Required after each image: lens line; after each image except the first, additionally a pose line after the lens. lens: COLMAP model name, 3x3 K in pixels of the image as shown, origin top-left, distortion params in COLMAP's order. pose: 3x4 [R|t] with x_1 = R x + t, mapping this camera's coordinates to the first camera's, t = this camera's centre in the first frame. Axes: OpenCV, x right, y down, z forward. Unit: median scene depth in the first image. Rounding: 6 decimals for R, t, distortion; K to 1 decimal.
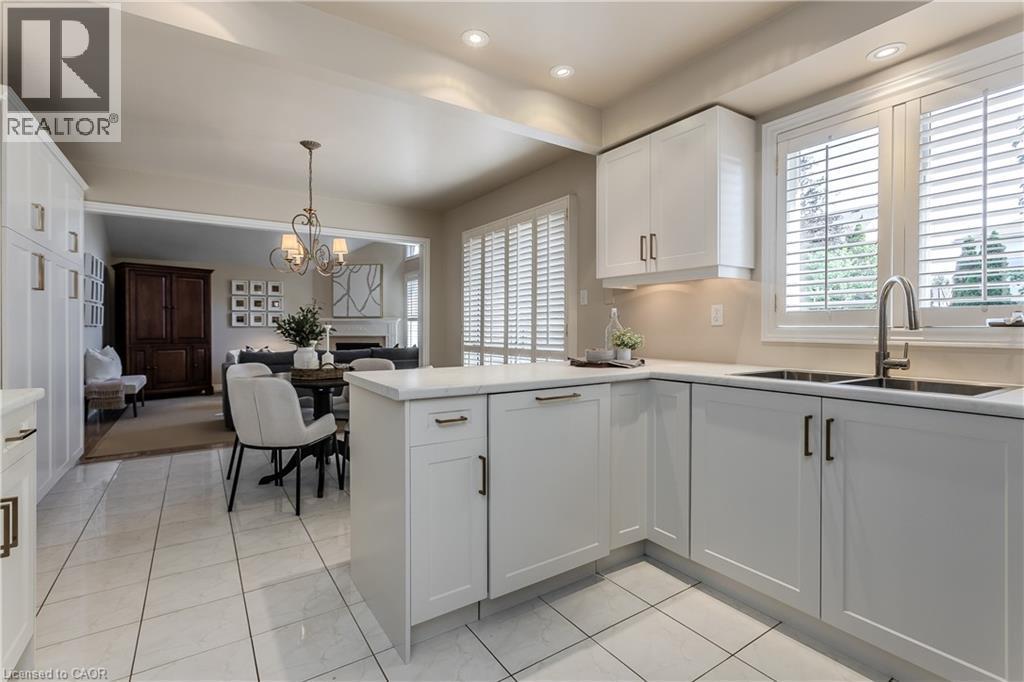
lens RADIAL K [[481.7, 0, 516.1], [0, 481.7, 327.8], [0, 0, 1]] dist [-0.001364, 0.000451]
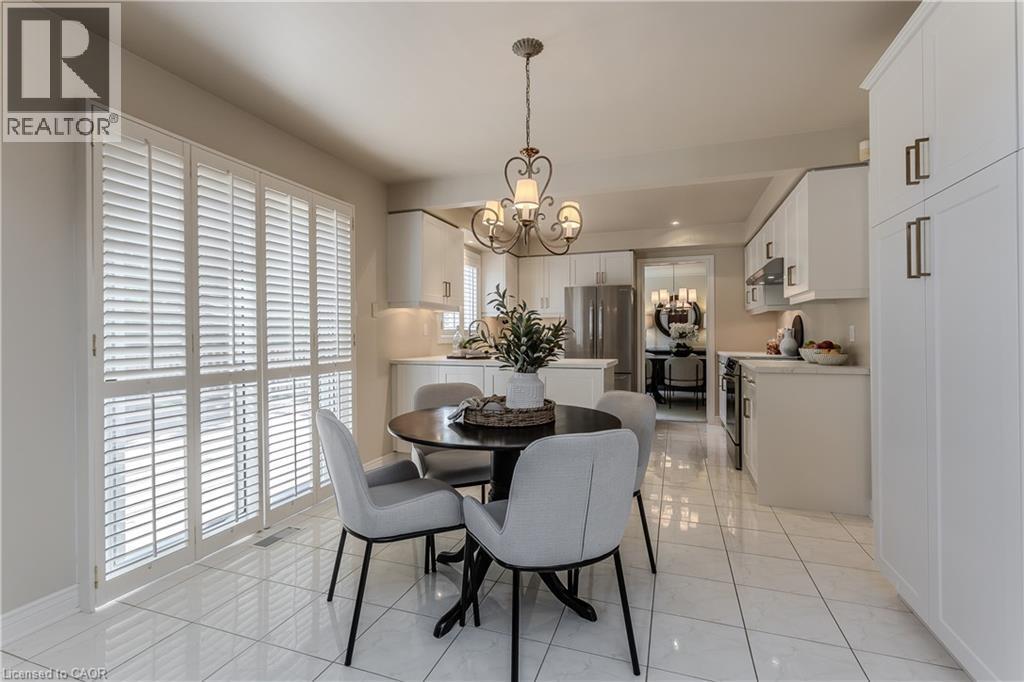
lens RADIAL K [[445.5, 0, 511.9], [0, 445.5, 335.6], [0, 0, 1]] dist [-0.001663, -0.000097]
pose [[-0.591119, 0.007076, 0.806553, -1.693763], [0.009971, 0.999949, -0.001464, 0.000408], [-0.806523, 0.007177, -0.591160, 2.613250]]
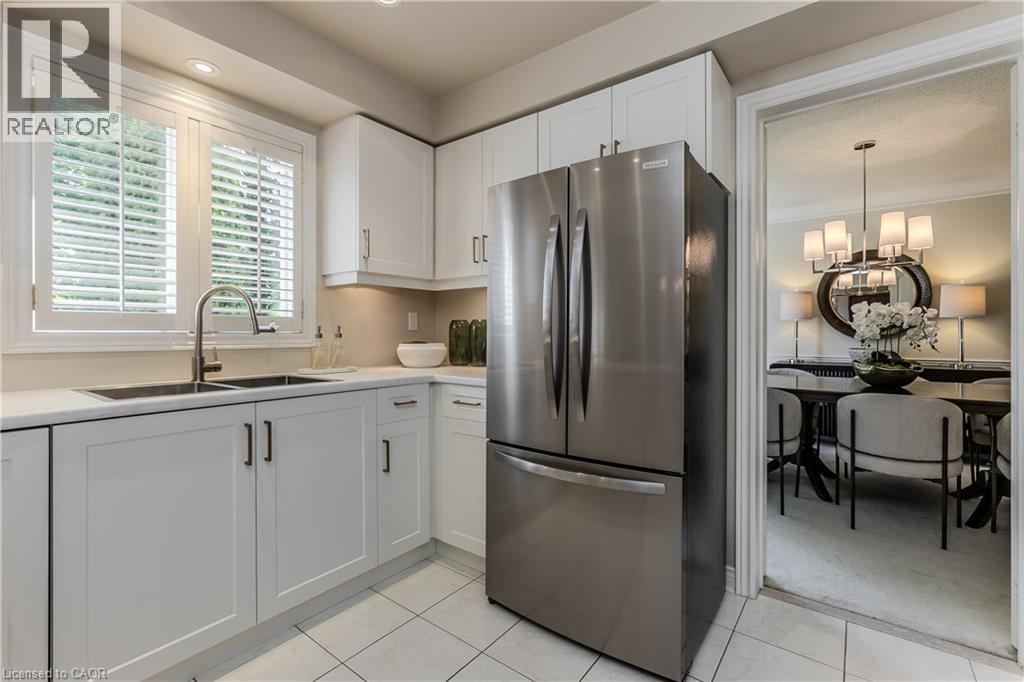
lens RADIAL K [[445.5, 0, 511.9], [0, 445.5, 335.6], [0, 0, 1]] dist [-0.001663, -0.000097]
pose [[-0.316130, -0.002443, 0.948713, -0.285404], [0.005477, 0.999975, 0.004400, 0.003764], [-0.948700, 0.006587, -0.316109, 0.551551]]
